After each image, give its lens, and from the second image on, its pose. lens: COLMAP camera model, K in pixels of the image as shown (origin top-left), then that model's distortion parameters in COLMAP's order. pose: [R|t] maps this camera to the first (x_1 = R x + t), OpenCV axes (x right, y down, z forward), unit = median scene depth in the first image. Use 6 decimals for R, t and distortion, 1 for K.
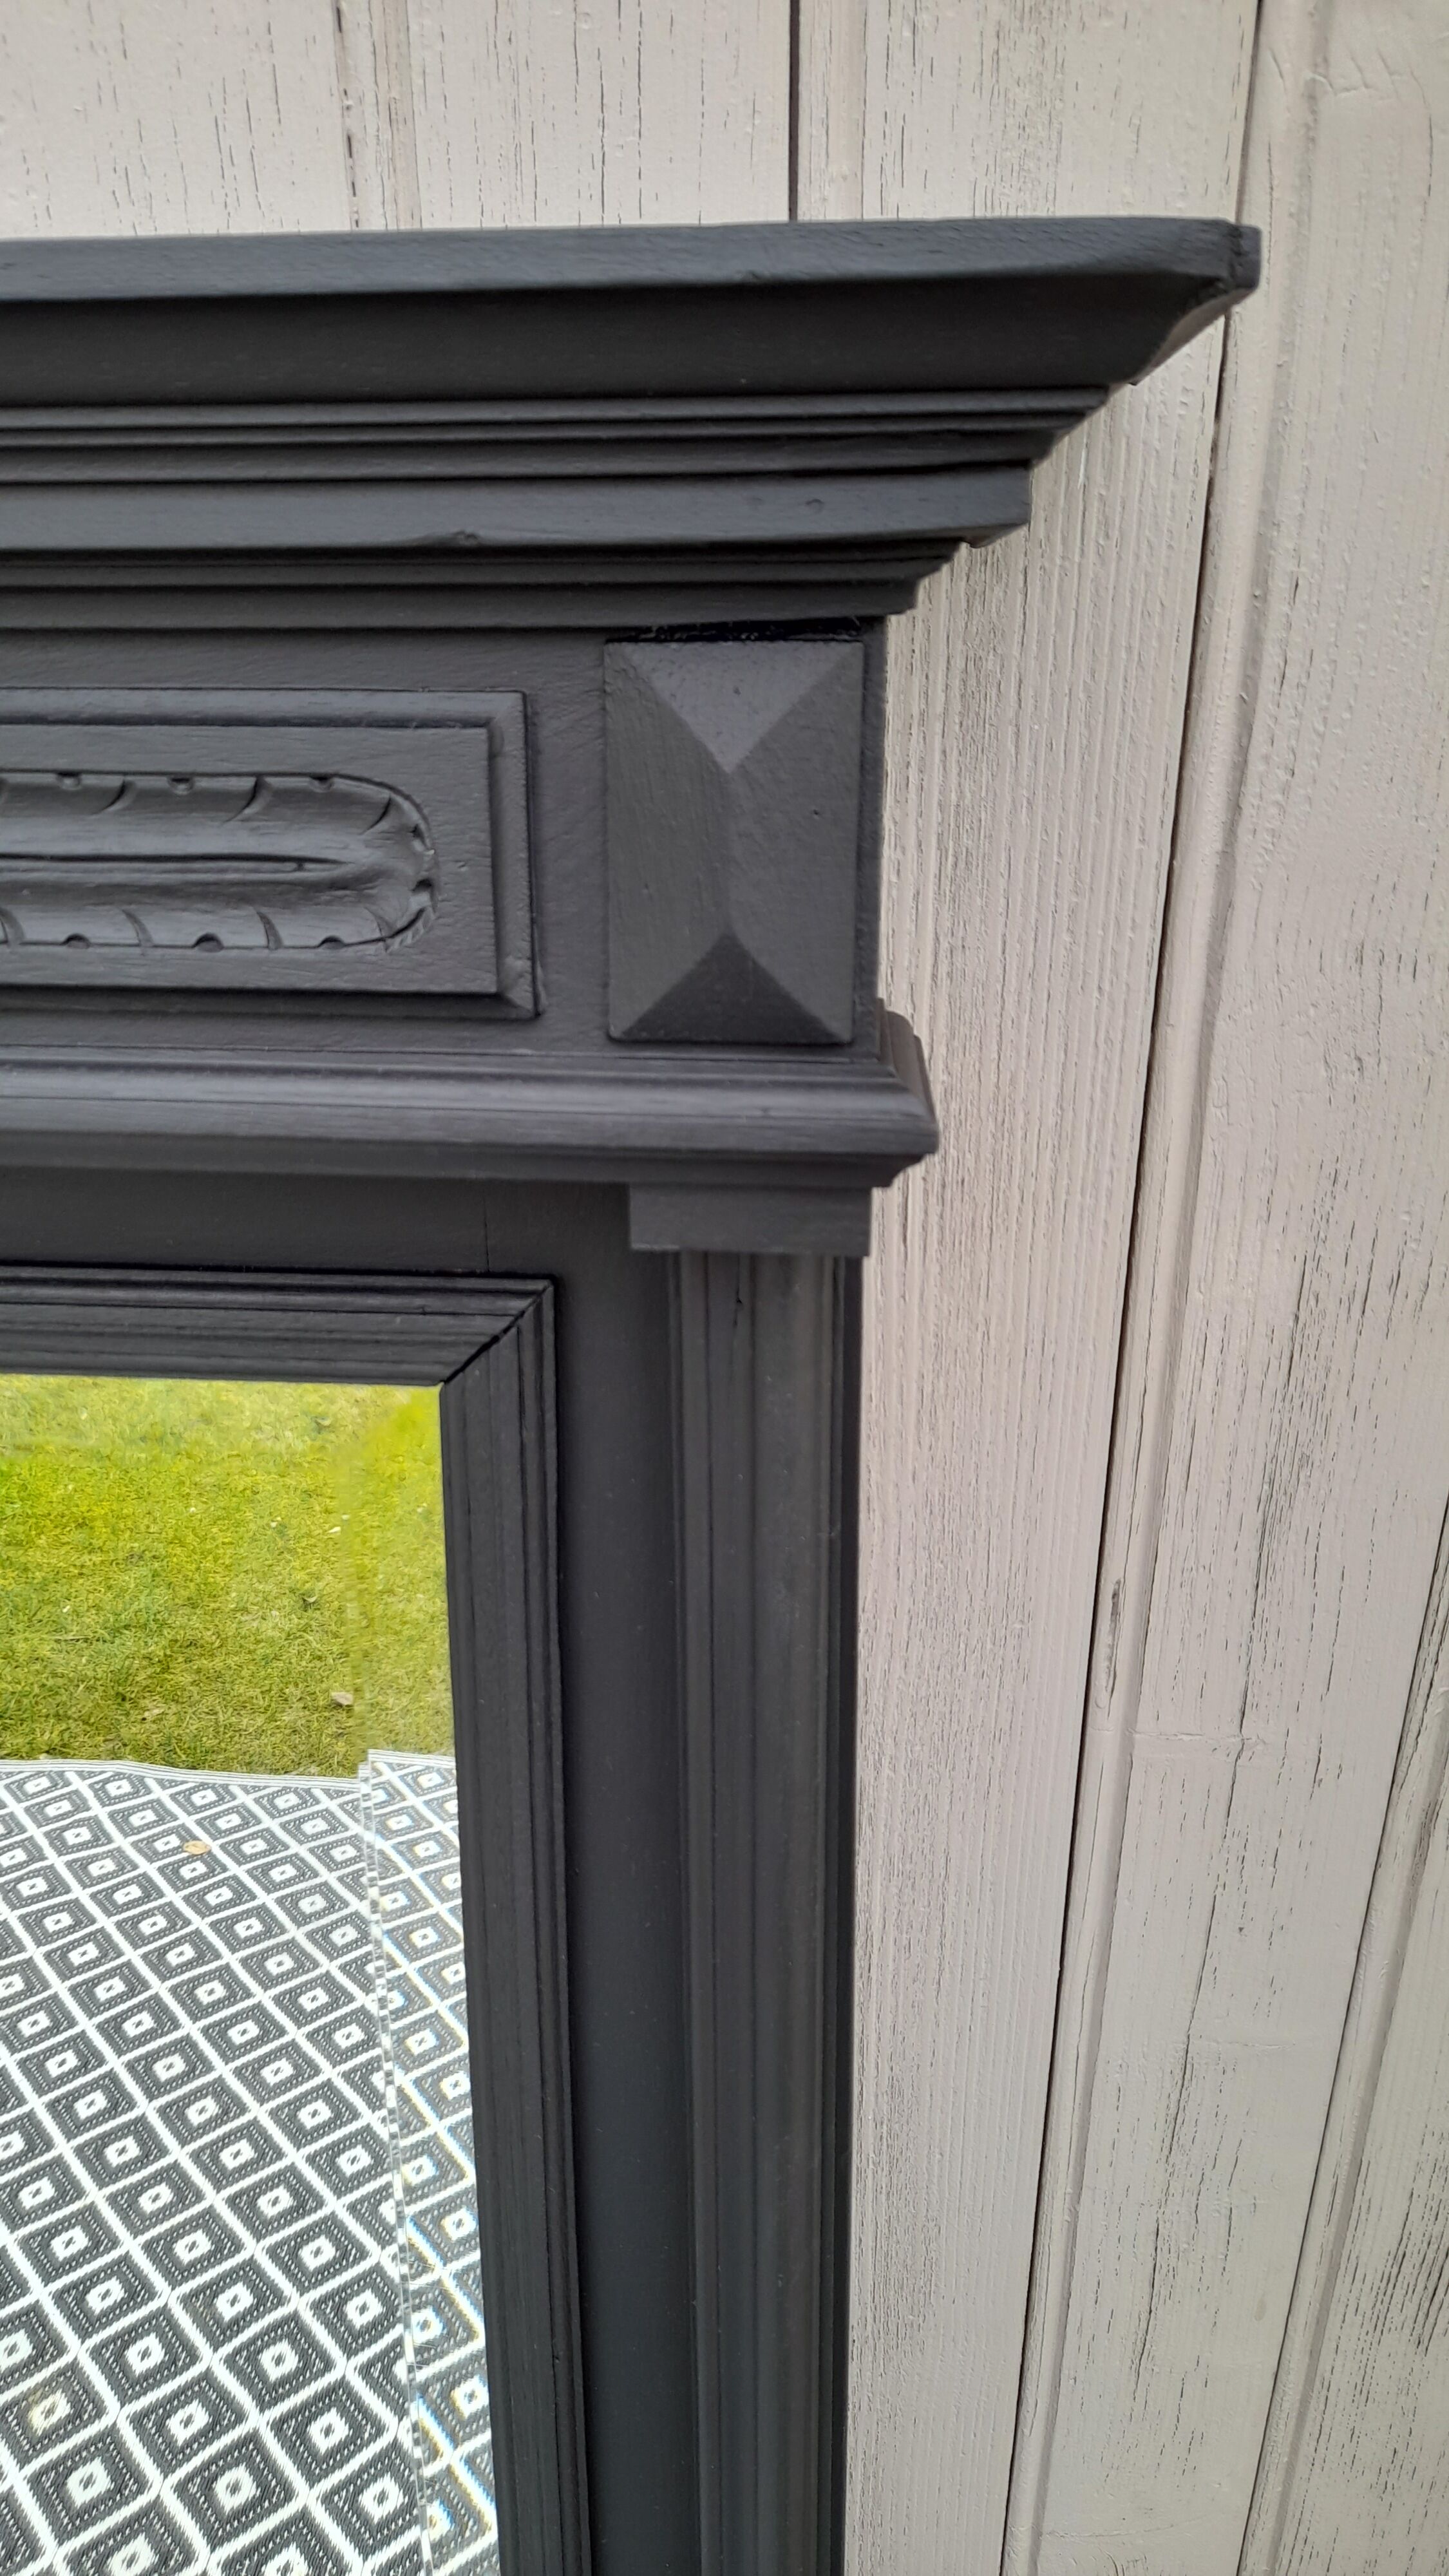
lens RADIAL K [[1908.7, 0, 715.3], [0, 1908.7, 1286.8], [0, 0, 1]] dist [0.038693, -0.043451]
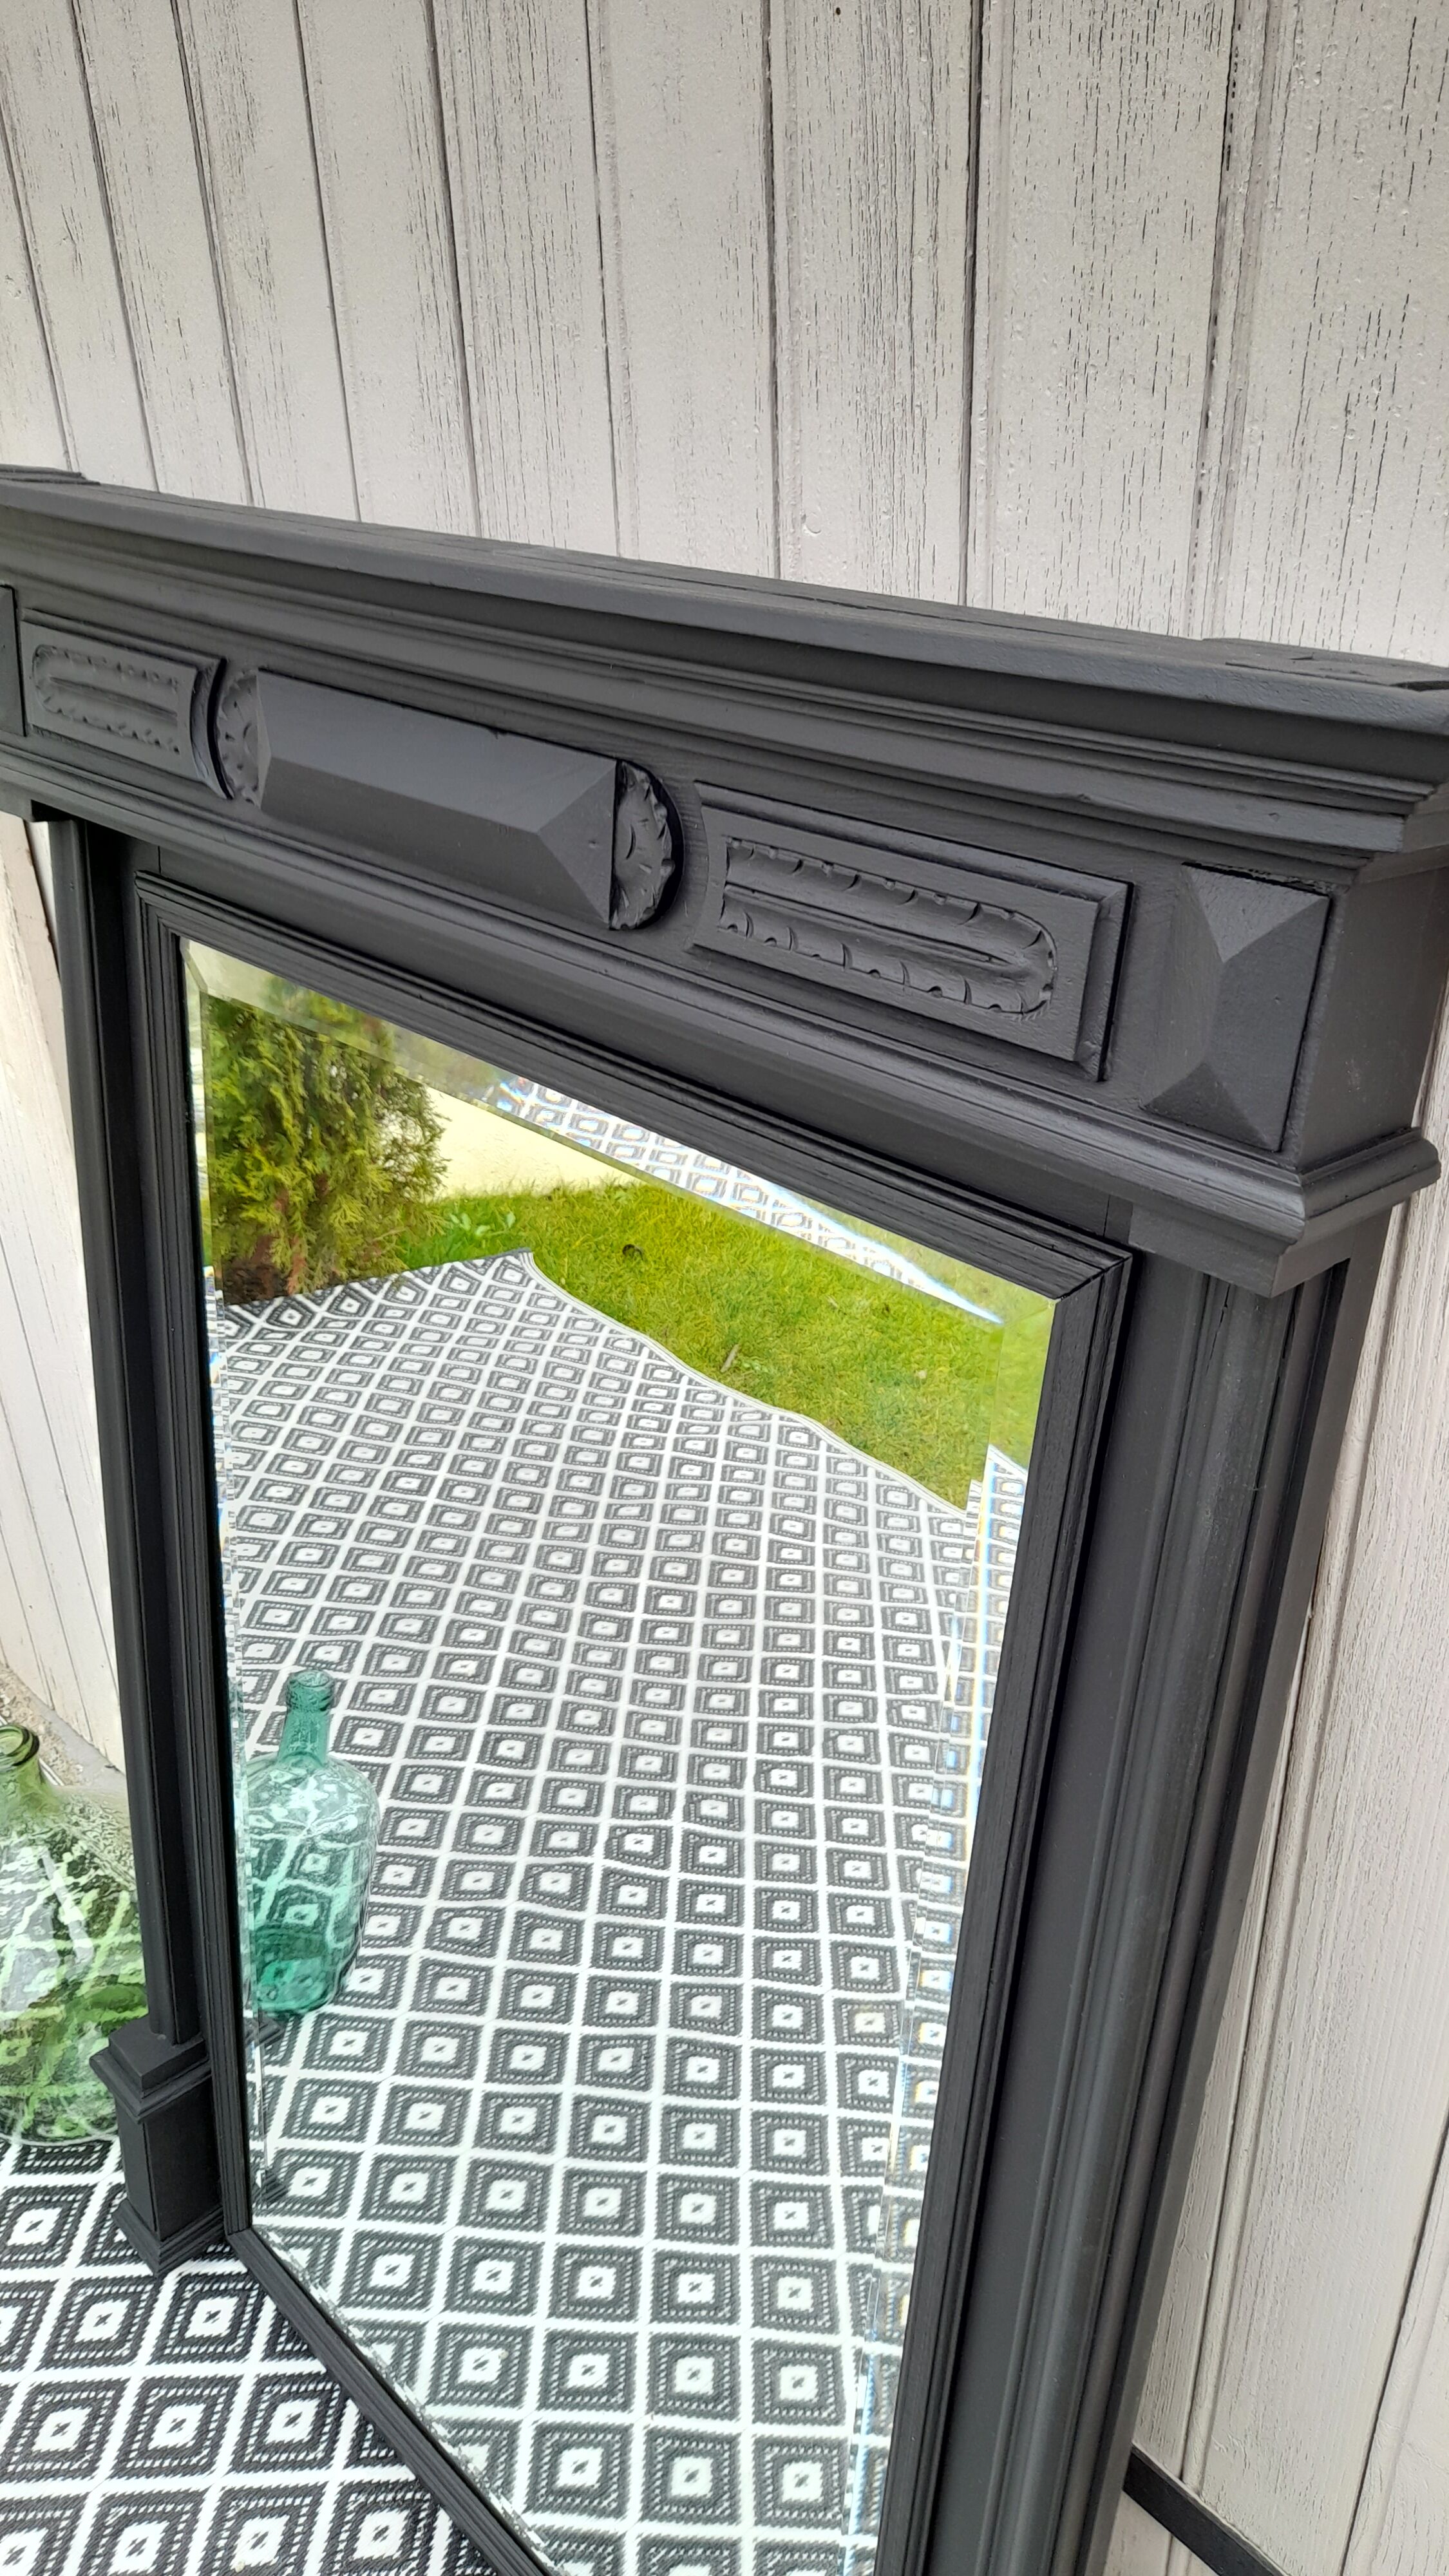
lens RADIAL K [[1908.7, 0, 715.3], [0, 1908.7, 1286.8], [0, 0, 1]] dist [0.038693, -0.043451]
pose [[0.760087, 0.309275, -0.571504, 0.497754], [-0.280215, 0.949503, 0.141153, -0.092625], [0.586300, 0.052856, 0.808368, -0.359088]]
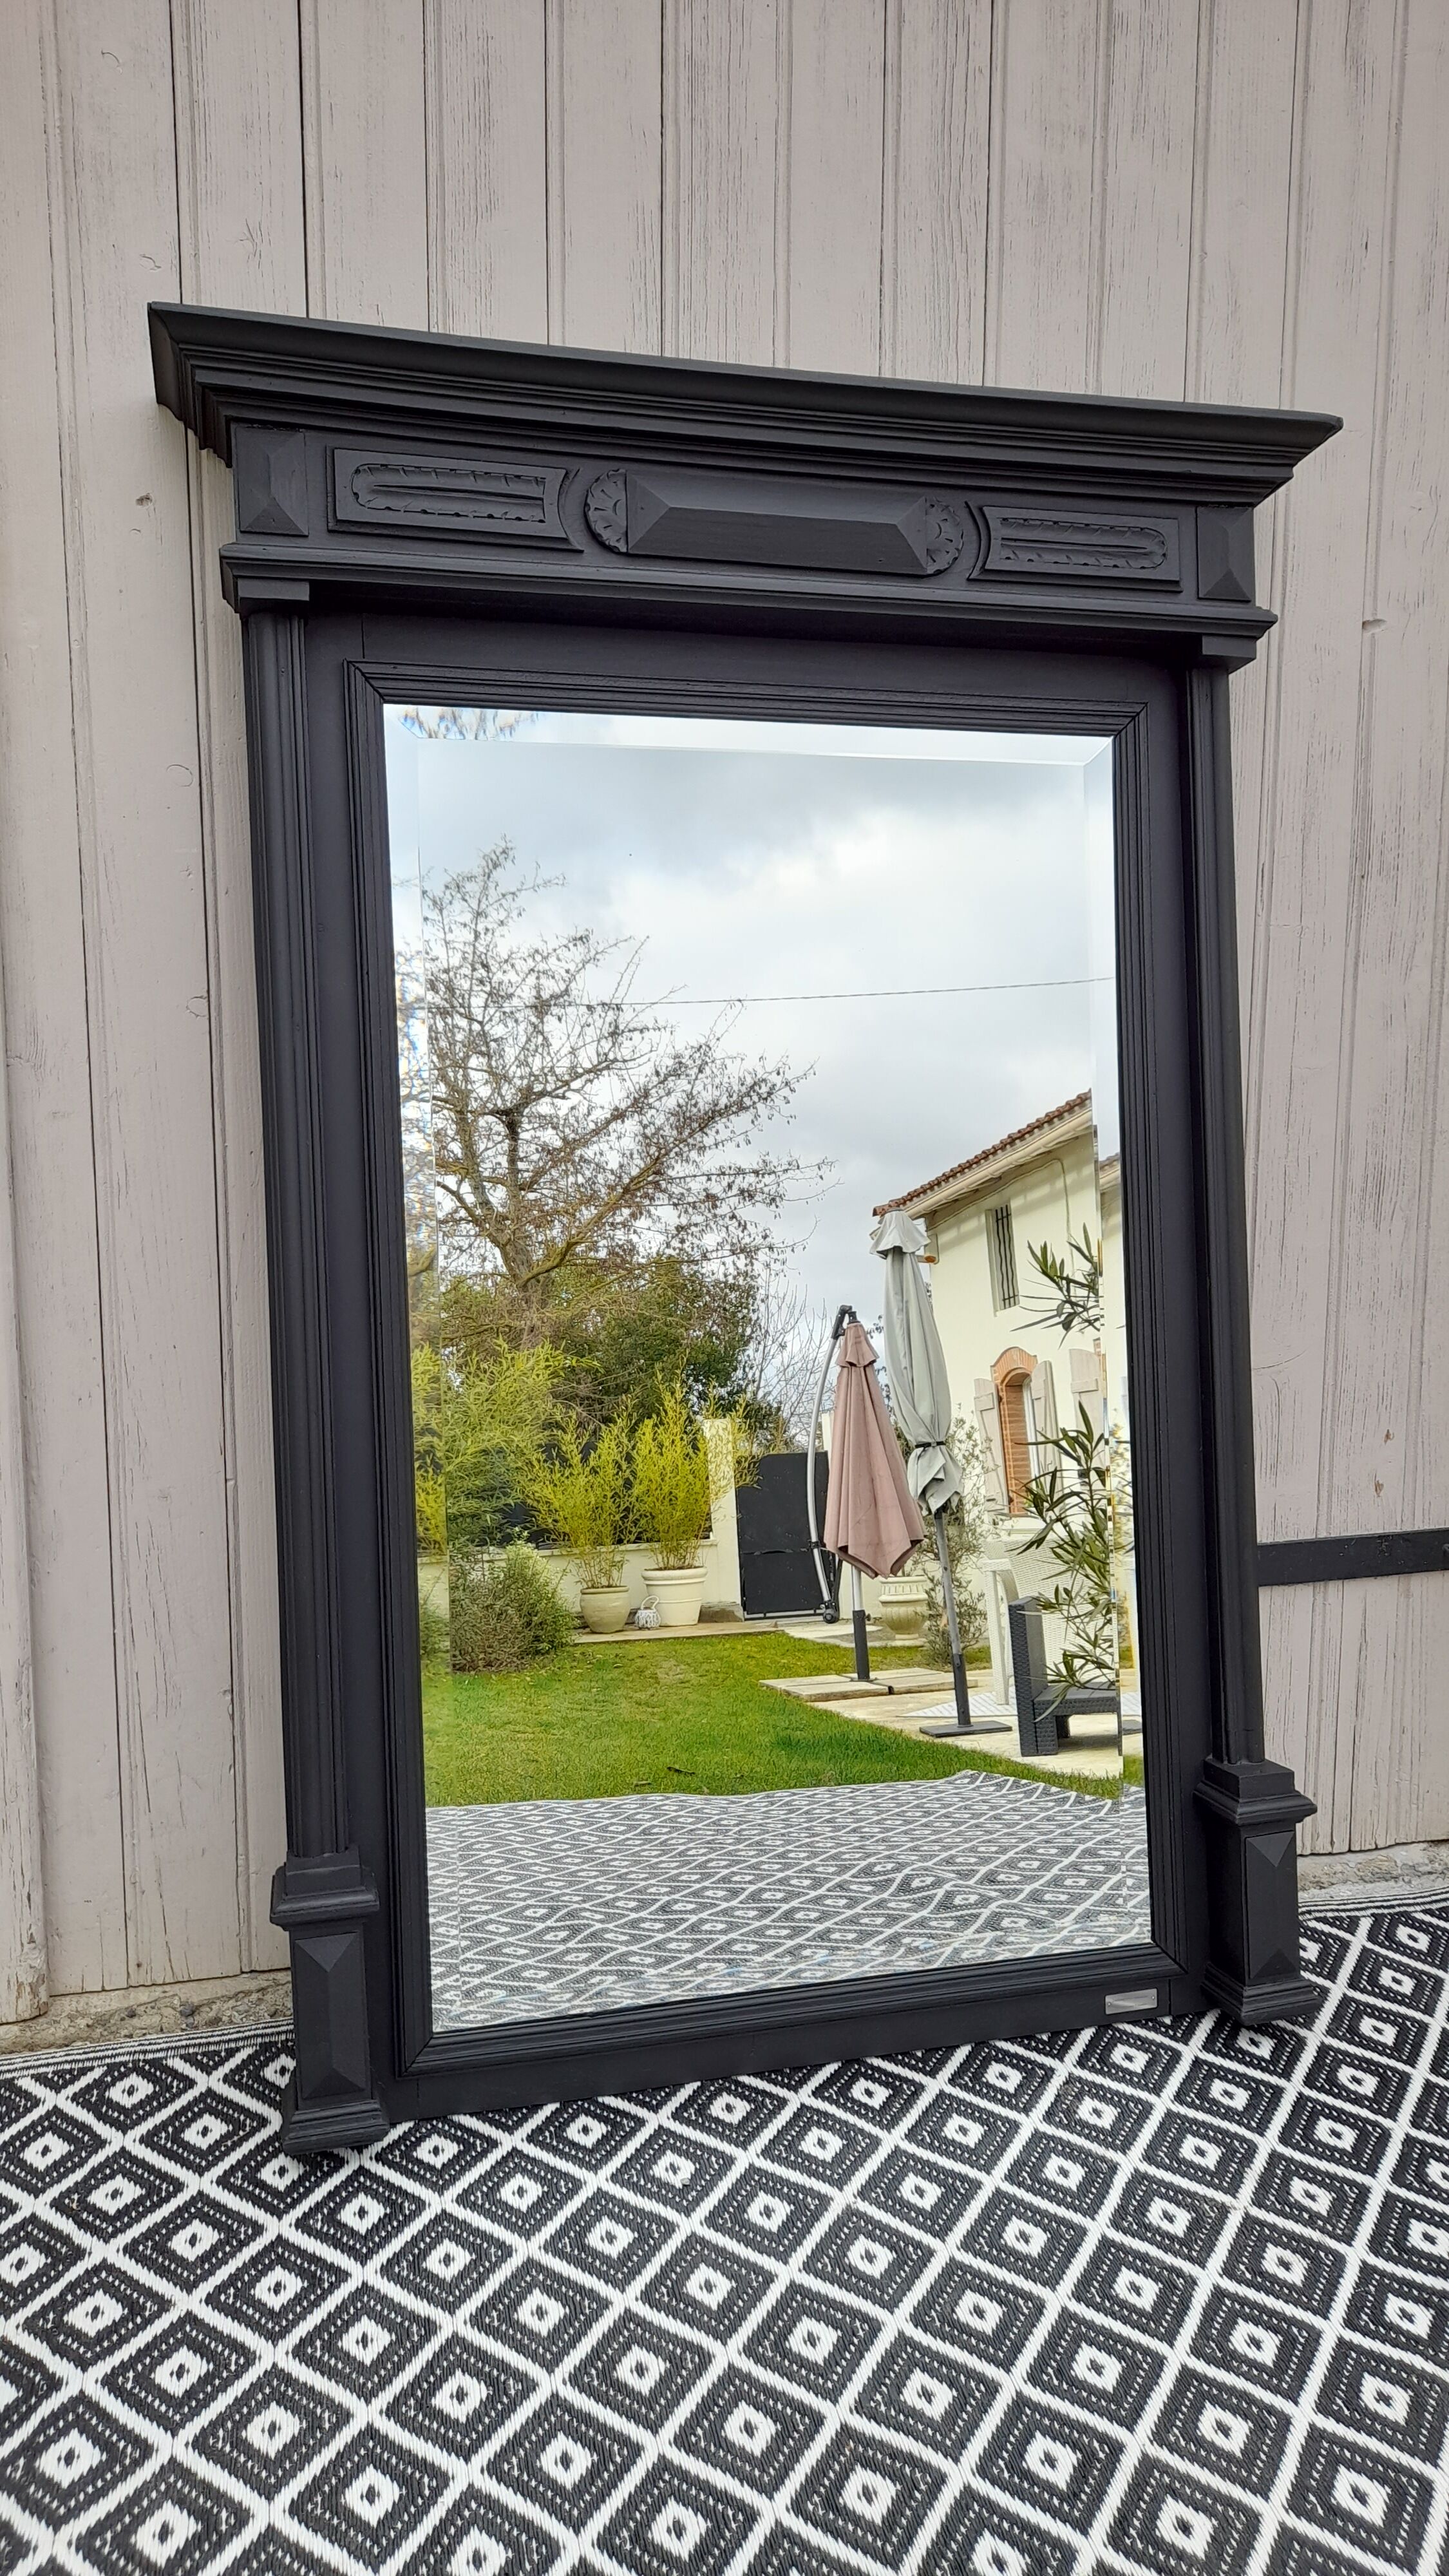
lens RADIAL K [[1908.7, 0, 715.3], [0, 1908.7, 1286.8], [0, 0, 1]] dist [0.038693, -0.043451]
pose [[0.943708, -0.032613, 0.329169, -1.994059], [0.142189, 0.938493, -0.314665, 1.964467], [-0.298661, 0.343756, 0.890300, -1.514559]]
